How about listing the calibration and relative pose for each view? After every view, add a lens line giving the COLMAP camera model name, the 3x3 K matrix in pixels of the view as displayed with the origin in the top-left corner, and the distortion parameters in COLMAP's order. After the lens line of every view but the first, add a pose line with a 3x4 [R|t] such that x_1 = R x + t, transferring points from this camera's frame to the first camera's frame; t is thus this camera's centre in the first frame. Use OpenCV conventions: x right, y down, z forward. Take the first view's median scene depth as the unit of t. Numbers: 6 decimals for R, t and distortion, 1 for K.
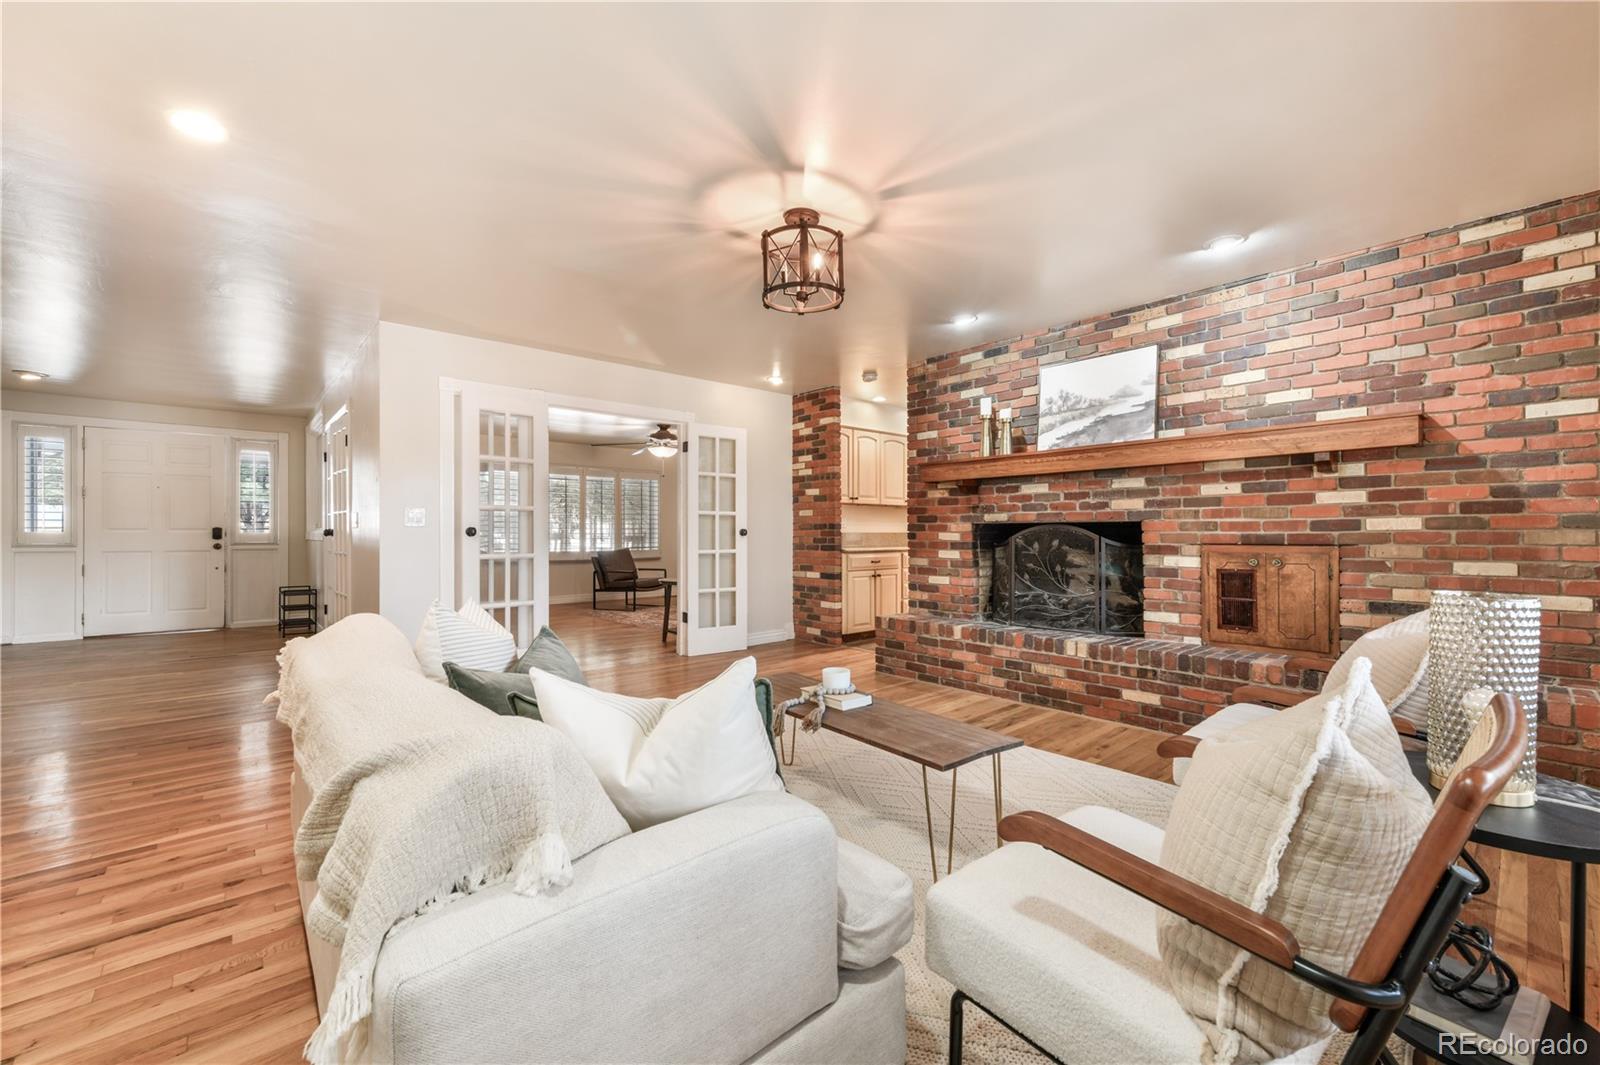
lens RADIAL K [[651.8, 0, 778.6], [0, 651.8, 531.3], [0, 0, 1]] dist [-0.000334, 0.000171]
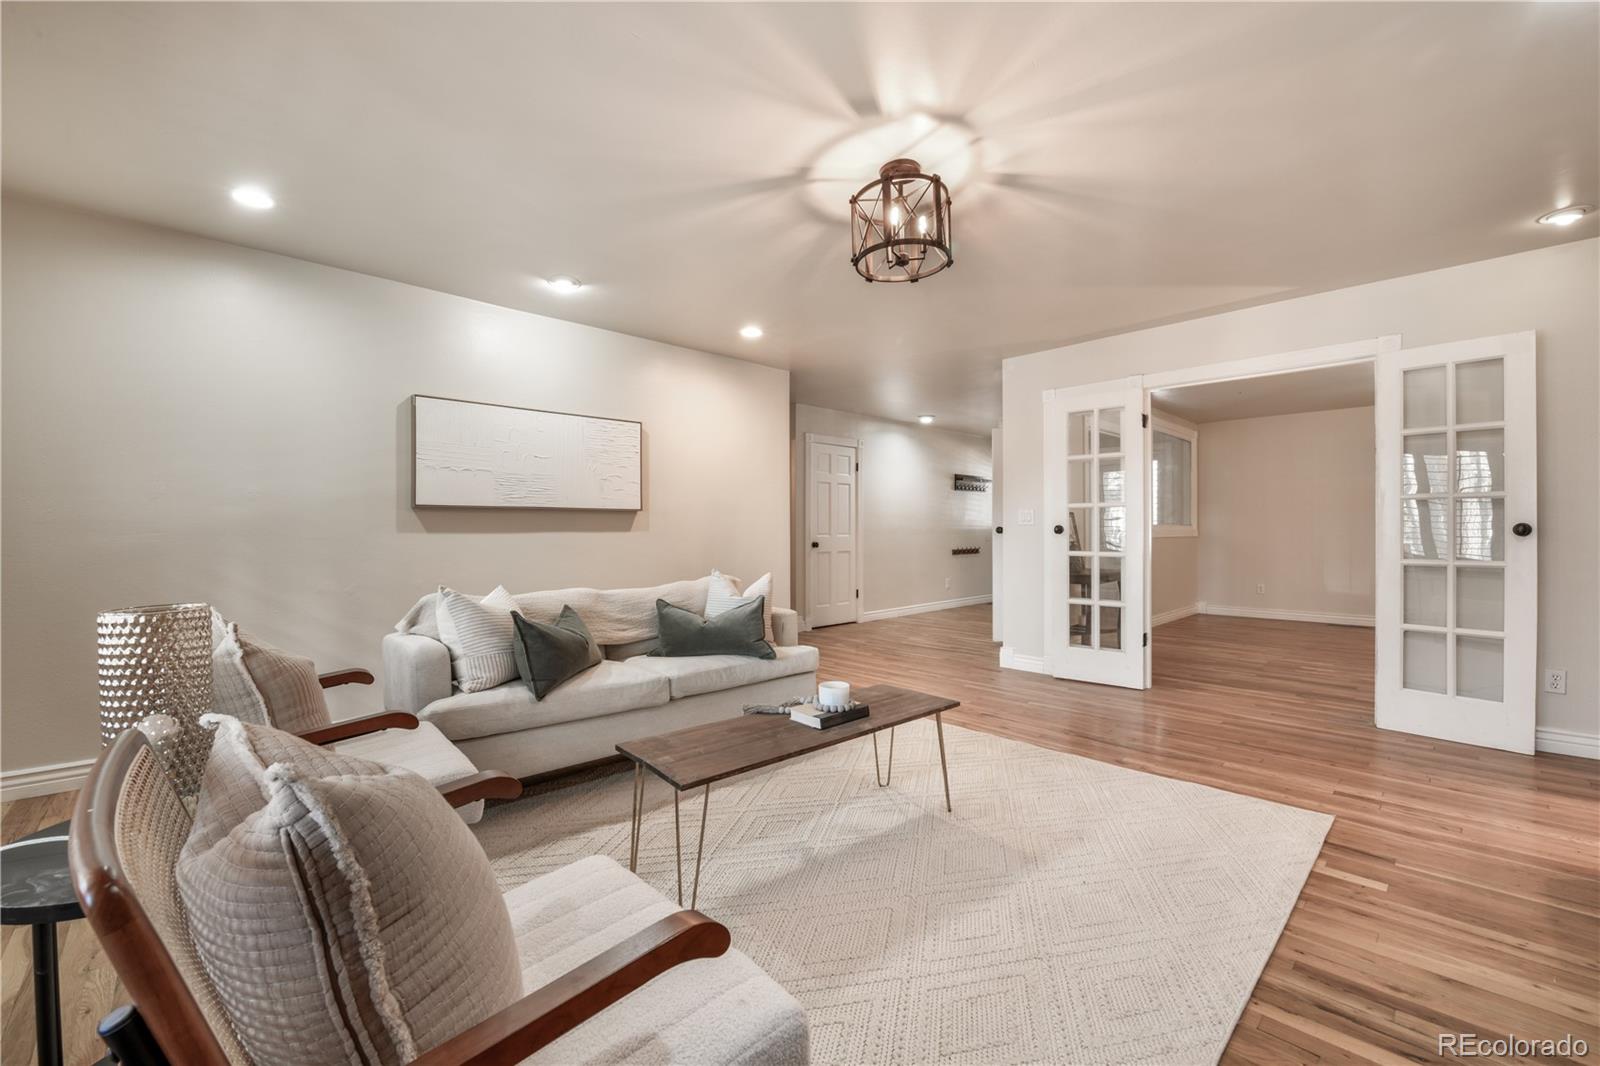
lens RADIAL K [[636.5, 0, 800.0], [0, 636.5, 533.0], [0, 0, 1]] dist [-0.000474, -0.000126]
pose [[0.064223, 0.003003, -0.997931, 0.609302], [0.005024, 0.999982, 0.003332, -0.000271], [0.997923, -0.005228, 0.064207, 0.562754]]
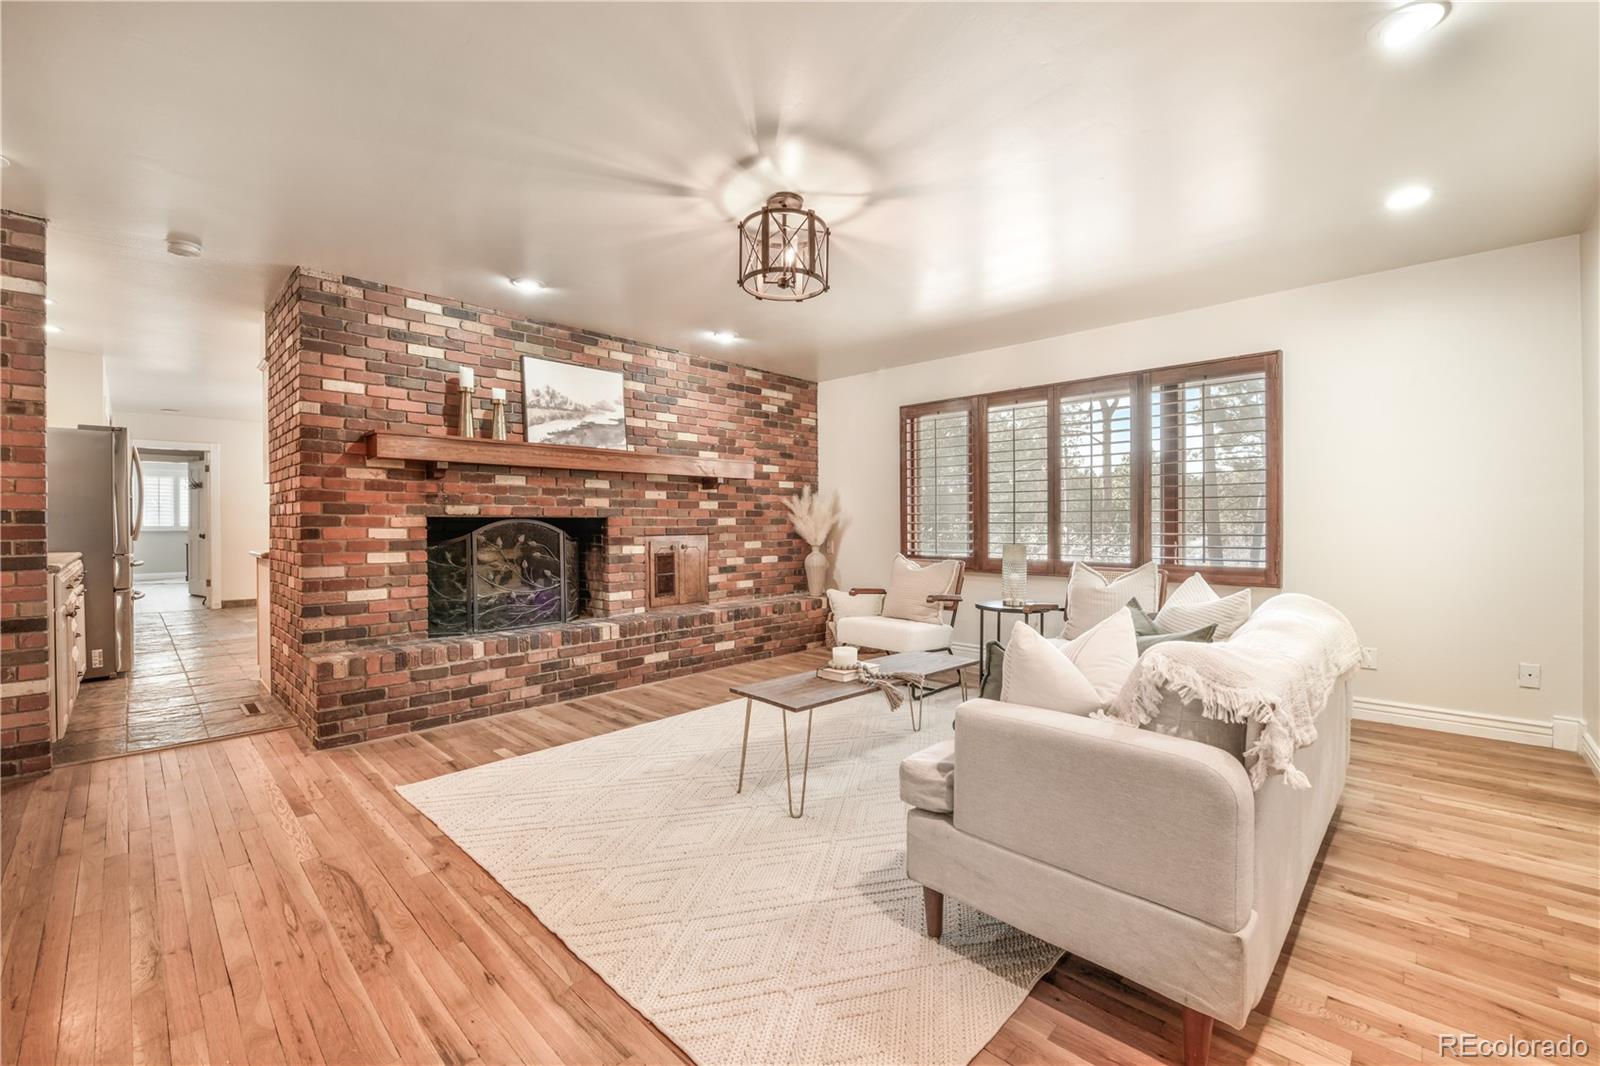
lens RADIAL K [[651.8, 0, 778.6], [0, 651.8, 531.8], [0, 0, 1]] dist [-0.000334, 0.000171]
pose [[-0.085600, -0.003002, 0.996325, -0.619769], [0.008214, 0.999959, 0.003719, 0.008178], [-0.996296, 0.008502, -0.085572, 0.757282]]
